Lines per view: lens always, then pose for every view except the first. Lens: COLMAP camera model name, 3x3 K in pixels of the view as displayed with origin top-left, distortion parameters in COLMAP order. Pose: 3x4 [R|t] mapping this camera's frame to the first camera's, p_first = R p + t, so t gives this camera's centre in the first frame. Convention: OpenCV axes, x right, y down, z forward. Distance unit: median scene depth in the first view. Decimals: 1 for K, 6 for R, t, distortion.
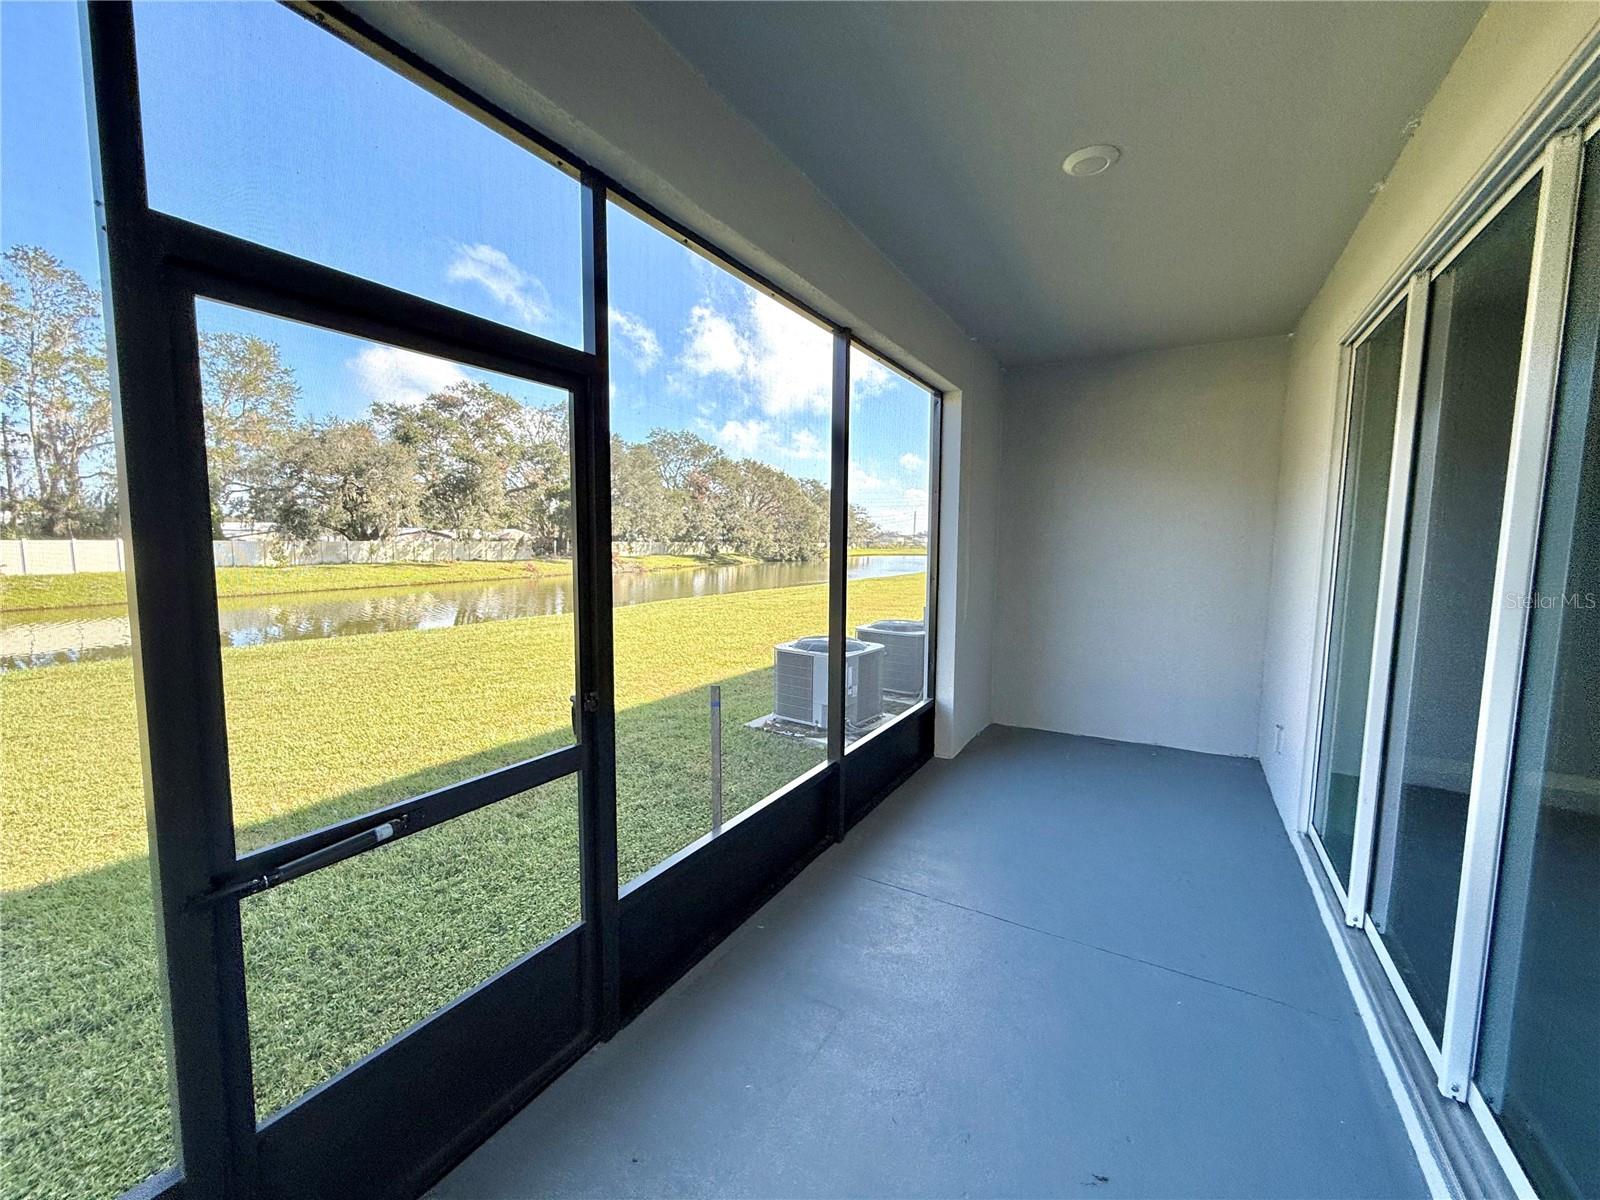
lens RADIAL K [[637.7, 0, 794.1], [0, 637.7, 603.9], [0, 0, 1]] dist [0.002567, -0.001040]
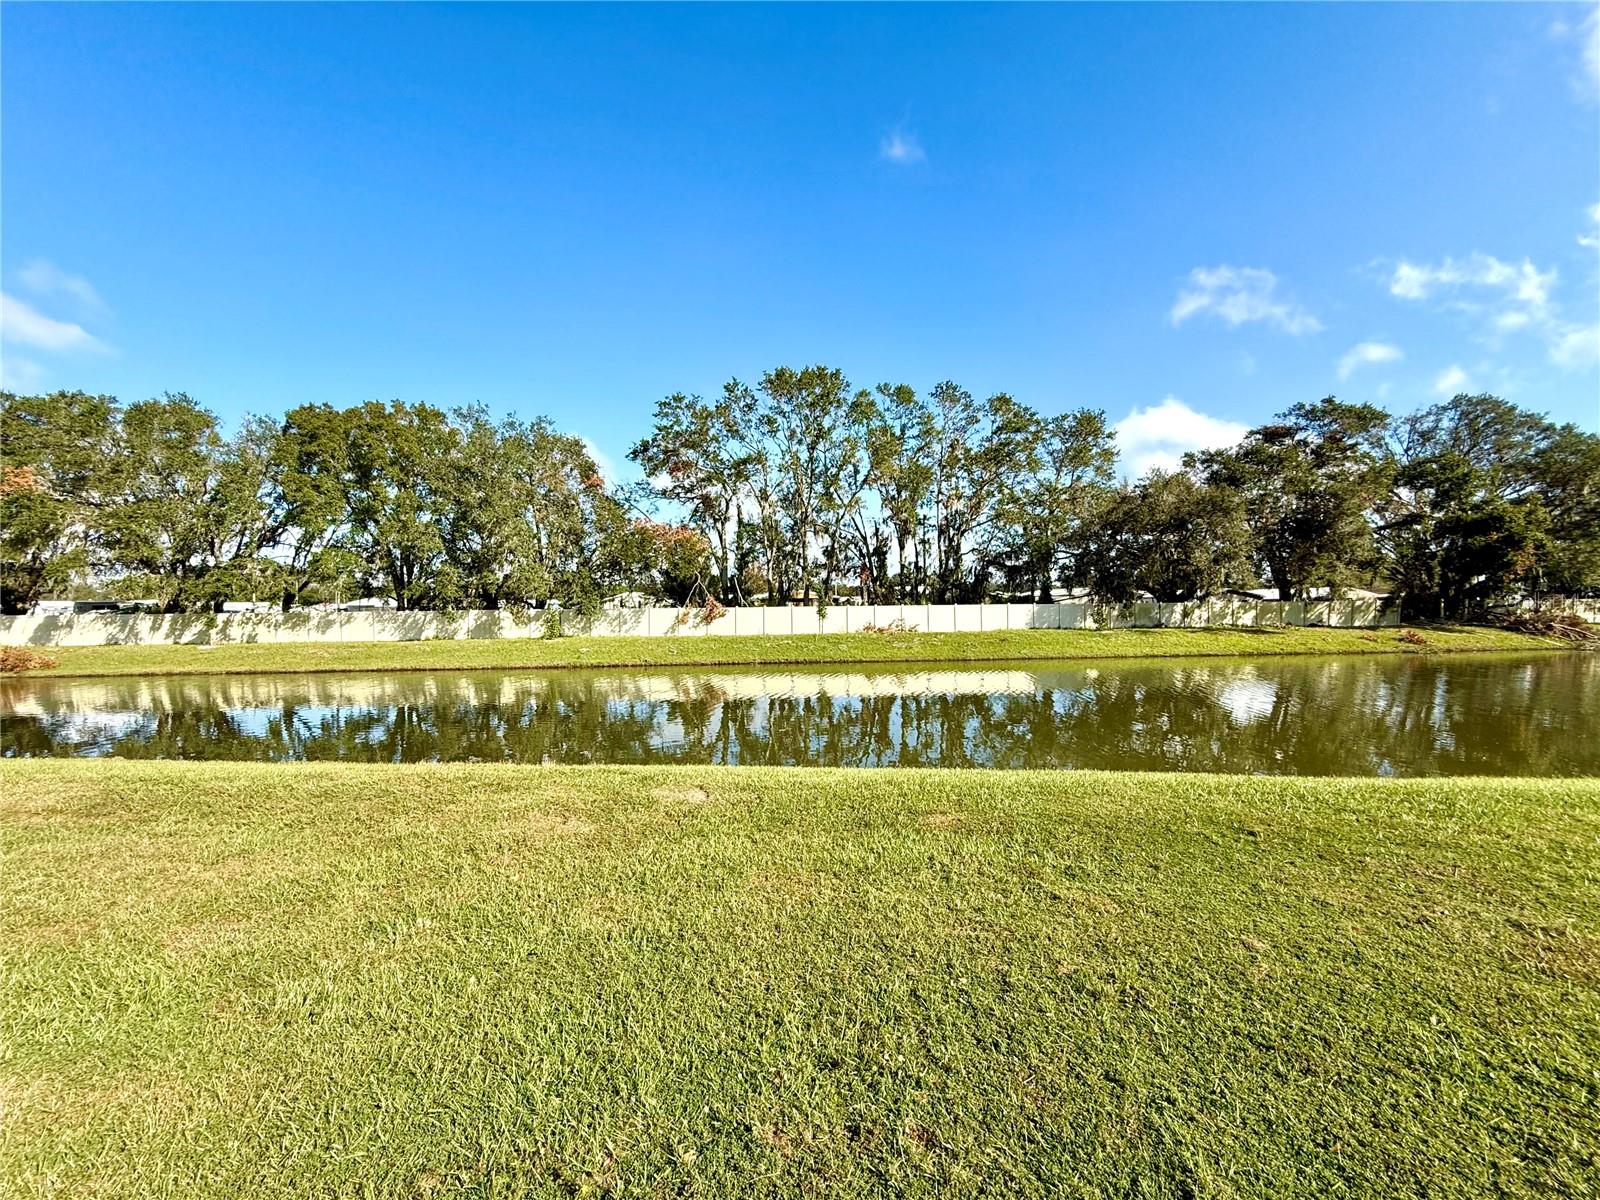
lens RADIAL K [[637.7, 0, 791.6], [0, 637.7, 595.9], [0, 0, 1]] dist [0.002567, -0.001040]
pose [[0.467237, -0.027456, -0.883706, -0.140828], [-0.073053, 0.994901, -0.069536, -0.006145], [0.881109, 0.097047, 0.462849, 0.112612]]
